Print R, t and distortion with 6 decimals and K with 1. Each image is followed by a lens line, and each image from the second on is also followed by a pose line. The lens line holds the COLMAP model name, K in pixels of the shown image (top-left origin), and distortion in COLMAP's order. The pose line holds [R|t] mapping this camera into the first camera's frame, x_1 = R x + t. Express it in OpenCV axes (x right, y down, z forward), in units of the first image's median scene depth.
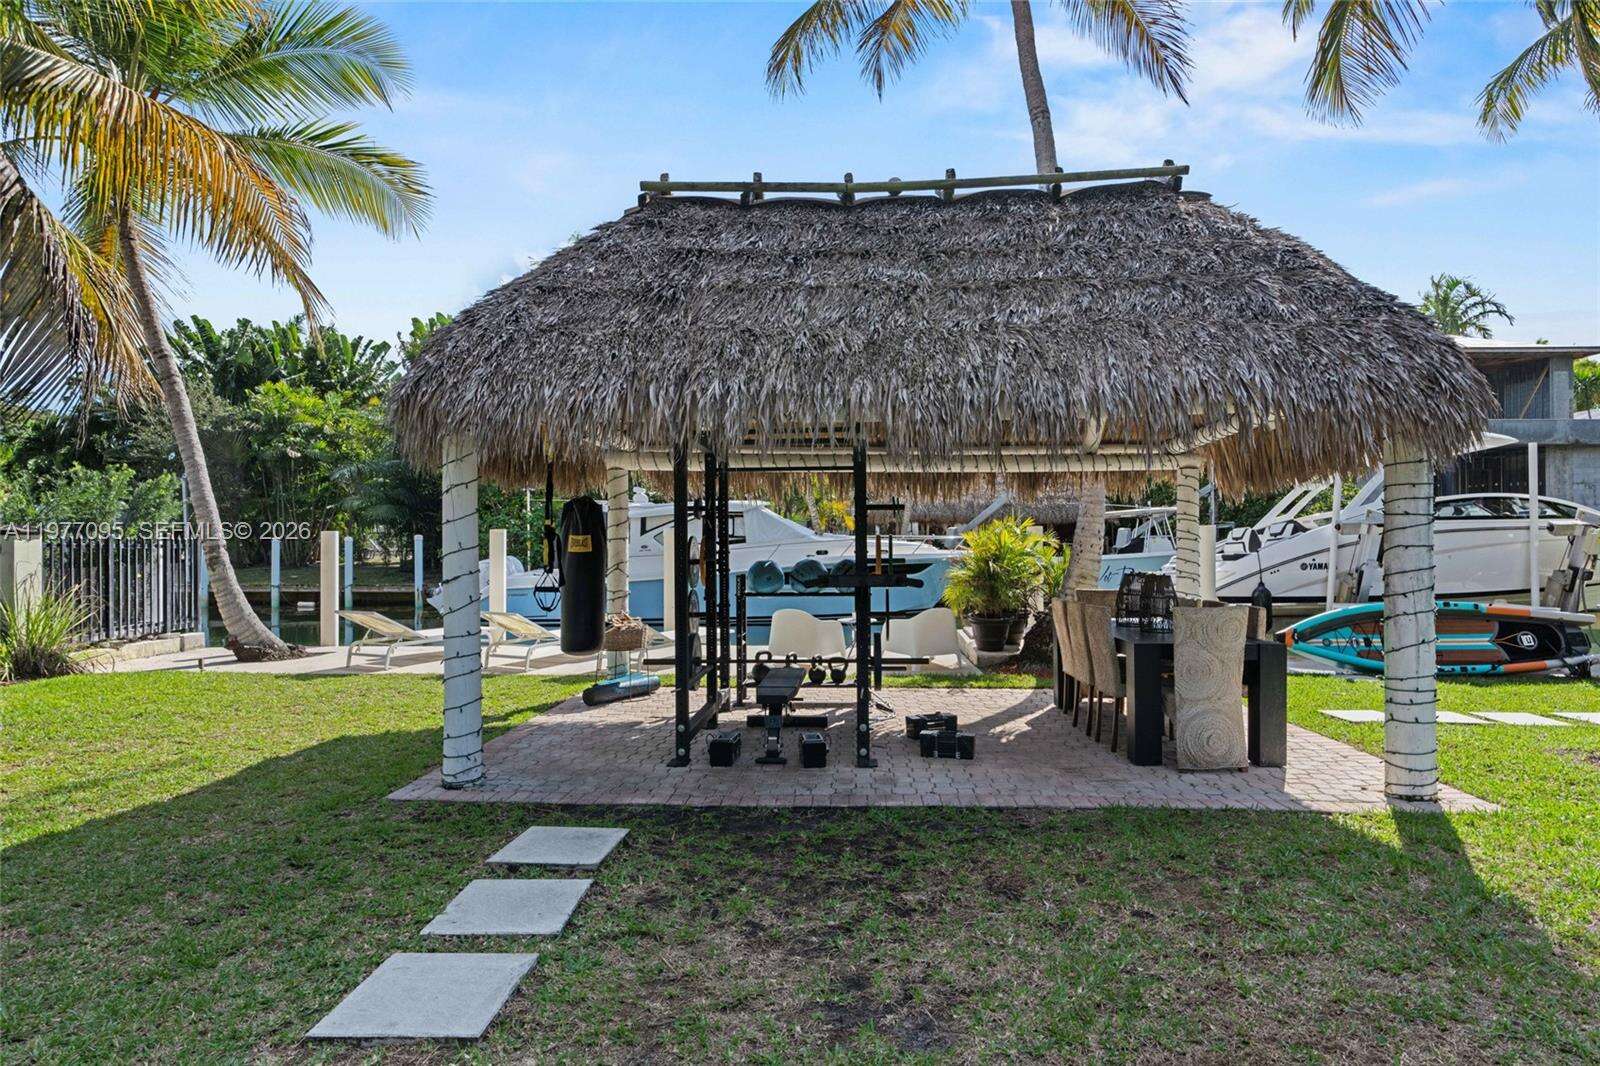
lens RADIAL K [[881.6, 0, 800.0], [0, 881.6, 533.0], [0, 0, 1]] dist [-0.000325, -0.000125]
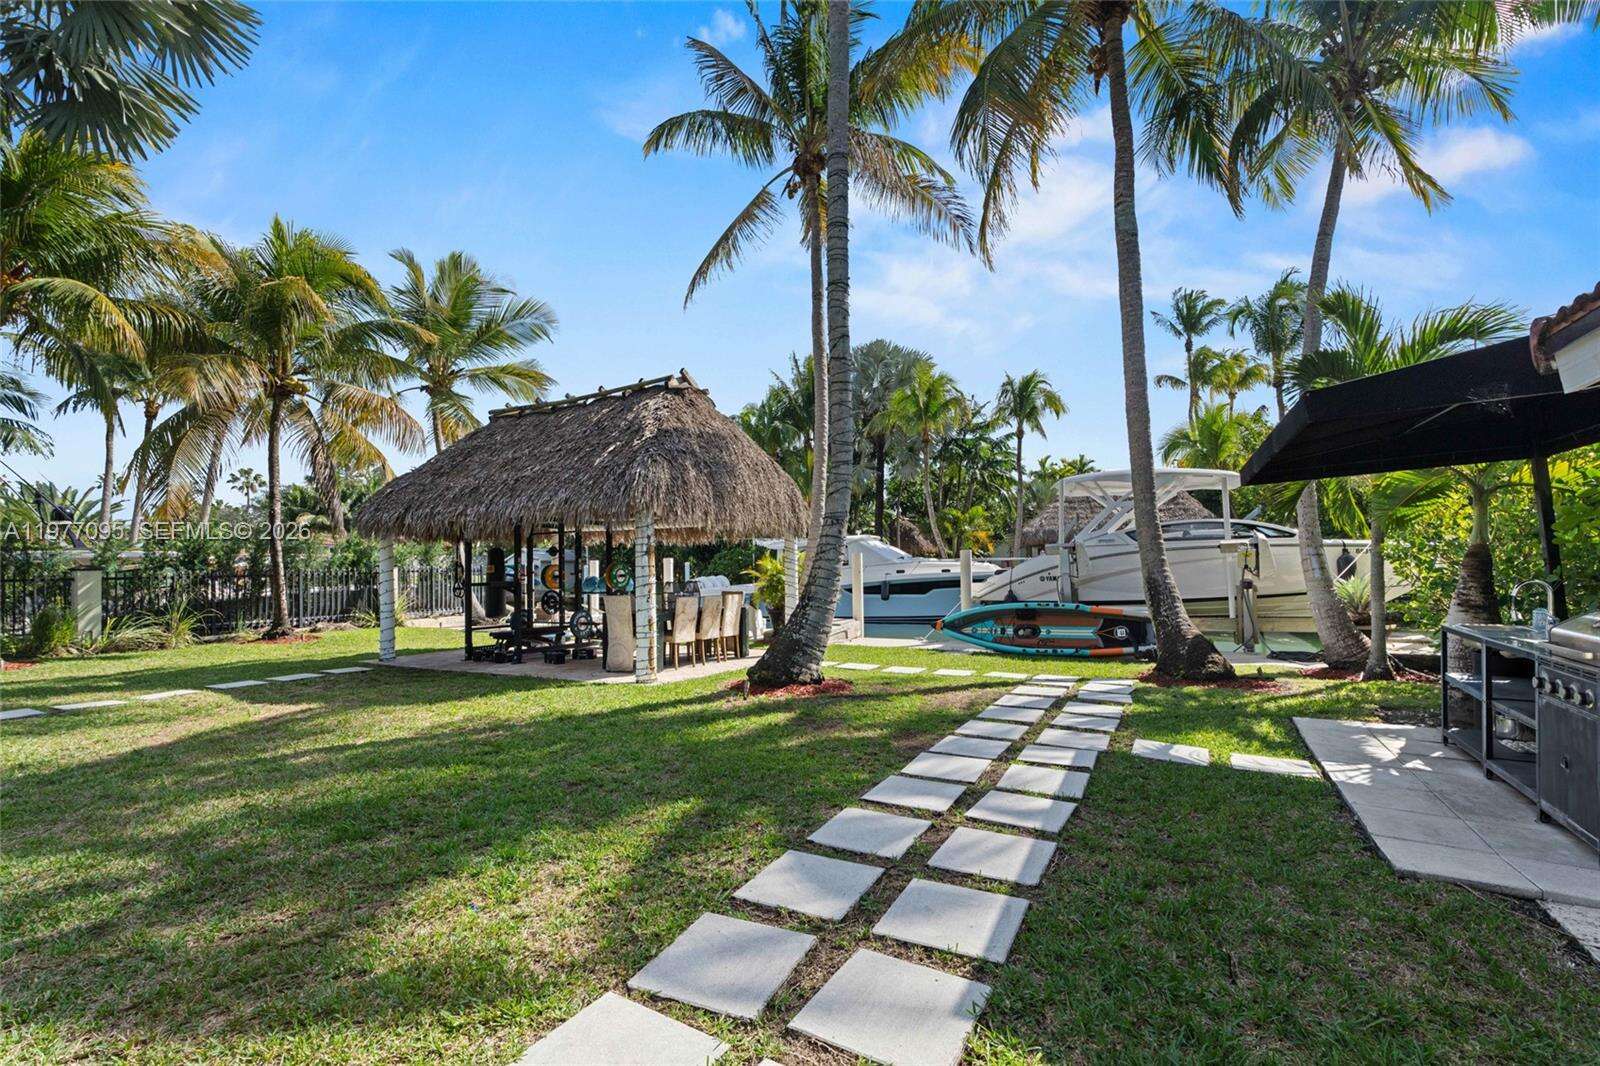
lens RADIAL K [[717.5, 0, 816.5], [0, 717.5, 560.0], [0, 0, 1]] dist [-0.000758, 0.000206]
pose [[0.899402, -0.019606, -0.436682, 0.881986], [0.024687, 0.999677, 0.005964, -0.007778], [0.436424, -0.016144, 0.899596, -0.192721]]
